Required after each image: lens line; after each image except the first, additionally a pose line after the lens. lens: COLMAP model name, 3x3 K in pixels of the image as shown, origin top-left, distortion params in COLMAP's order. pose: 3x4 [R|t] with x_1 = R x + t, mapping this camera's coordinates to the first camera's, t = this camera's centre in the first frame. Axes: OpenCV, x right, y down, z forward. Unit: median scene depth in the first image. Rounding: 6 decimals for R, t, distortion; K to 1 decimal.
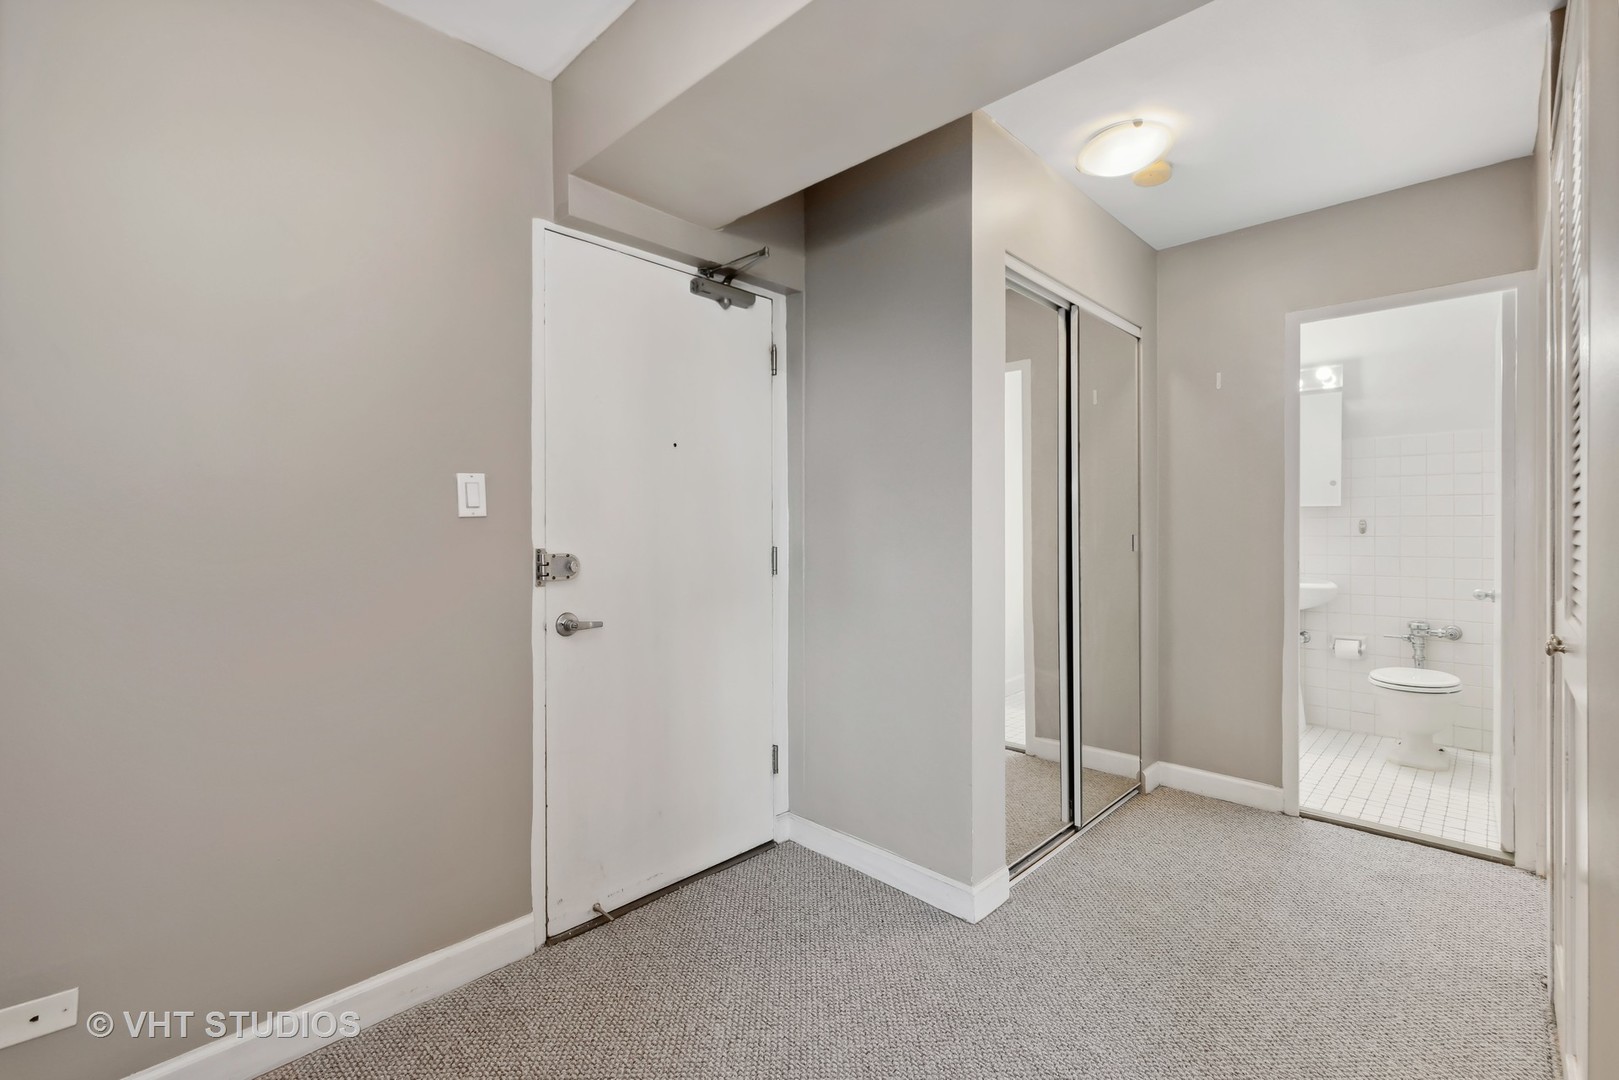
lens RADIAL K [[703.1, 0, 814.7], [0, 703.1, 536.4], [0, 0, 1]] dist [-0.001549, 0.000548]
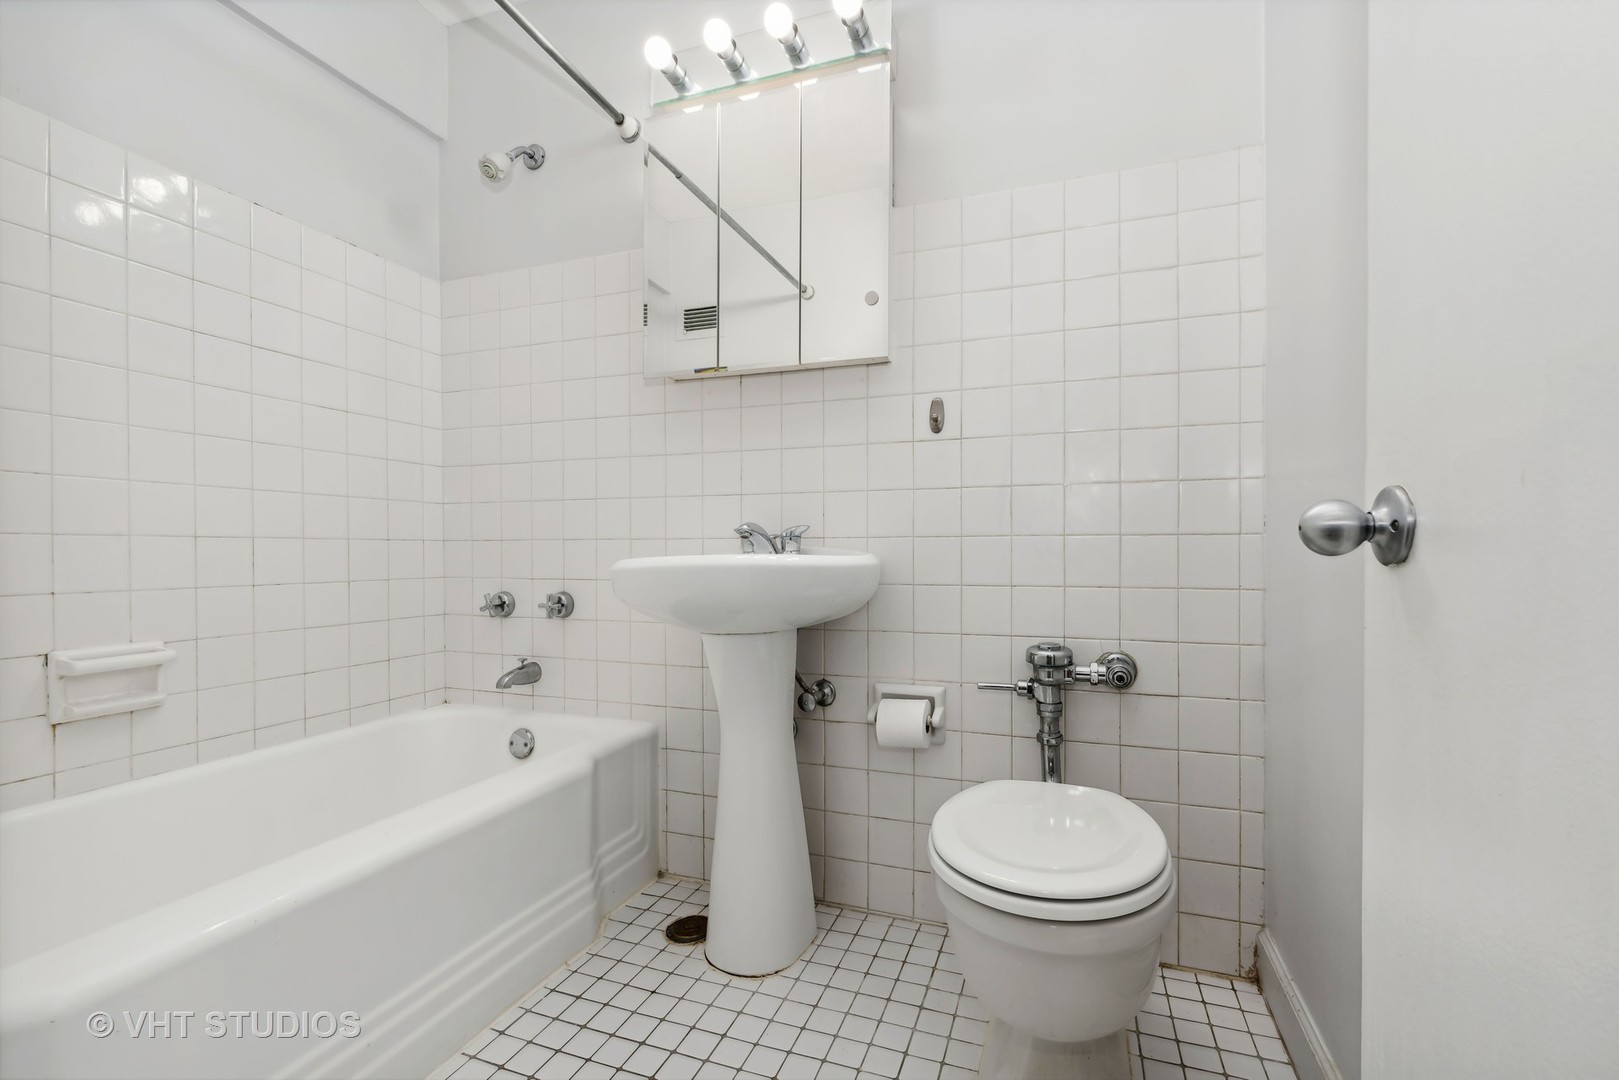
lens RADIAL K [[703.1, 0, 802.0], [0, 703.1, 546.3], [0, 0, 1]] dist [-0.001549, 0.000548]
pose [[0.921269, 0.005990, 0.388880, 0.556967], [-0.000116, 0.999886, -0.015127, 0.068665], [-0.388926, 0.013891, 0.921164, 0.664314]]
